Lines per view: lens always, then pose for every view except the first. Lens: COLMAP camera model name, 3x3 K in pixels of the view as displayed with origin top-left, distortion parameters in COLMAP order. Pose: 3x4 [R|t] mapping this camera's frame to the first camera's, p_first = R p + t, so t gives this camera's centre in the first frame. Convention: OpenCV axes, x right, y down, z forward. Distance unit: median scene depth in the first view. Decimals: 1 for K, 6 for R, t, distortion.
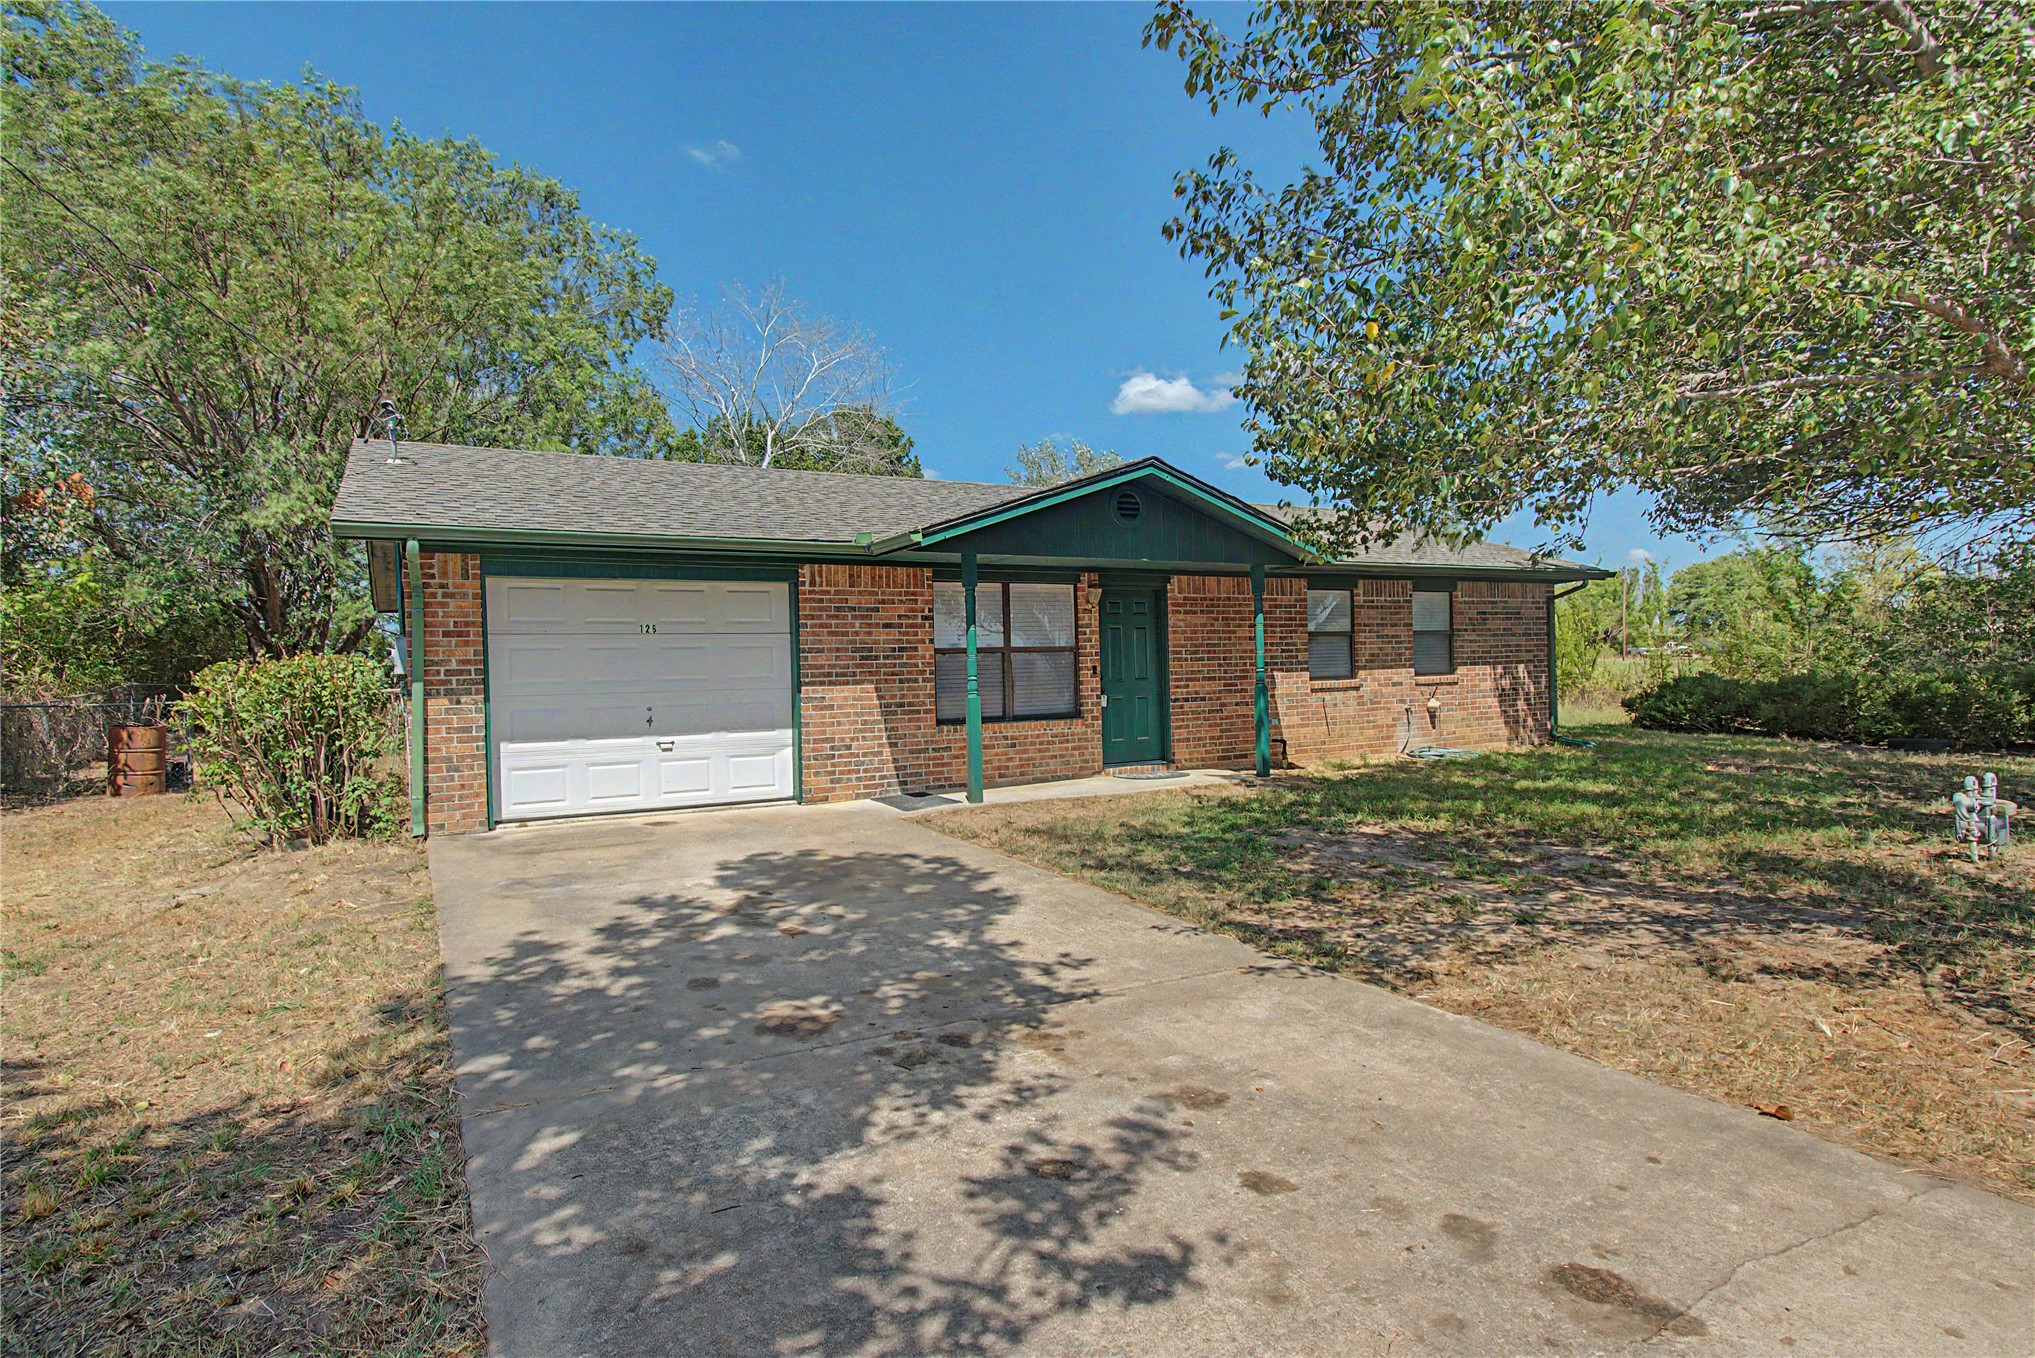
lens RADIAL K [[1093.8, 0, 1023.7], [0, 1093.8, 683.3], [0, 0, 1]] dist [0.007366, 0.001665]
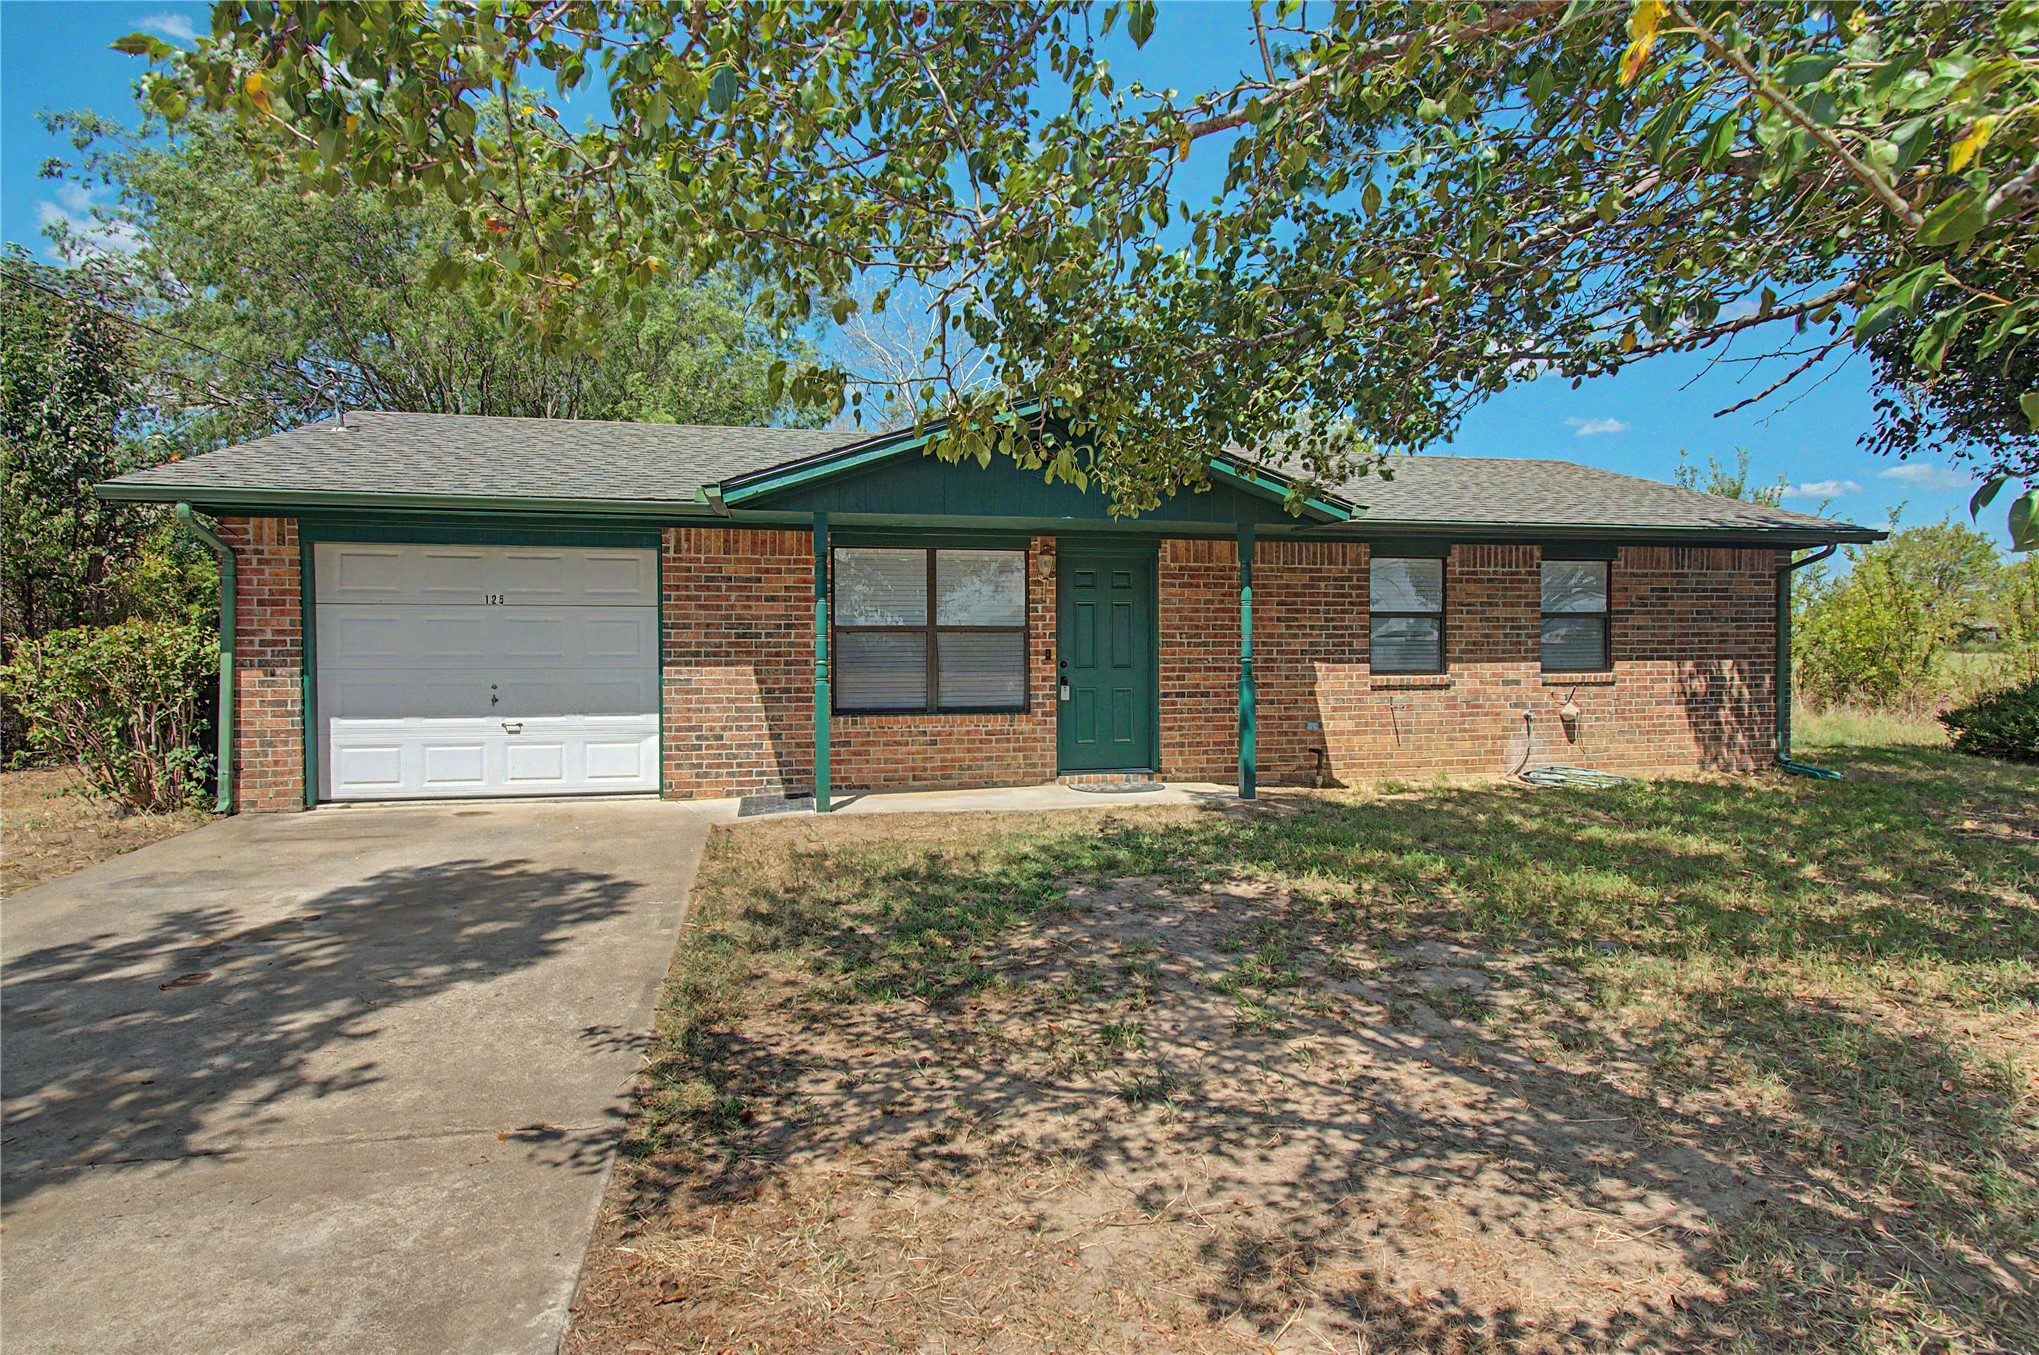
lens RADIAL K [[1095.9, 0, 1017.1], [0, 1095.9, 678.8], [0, 0, 1]] dist [0.007366, 0.001665]
pose [[0.954262, 0.029699, -0.297494, 0.296074], [-0.024742, 0.999485, 0.020415, -0.011044], [0.297947, -0.012120, 0.954505, 0.212938]]
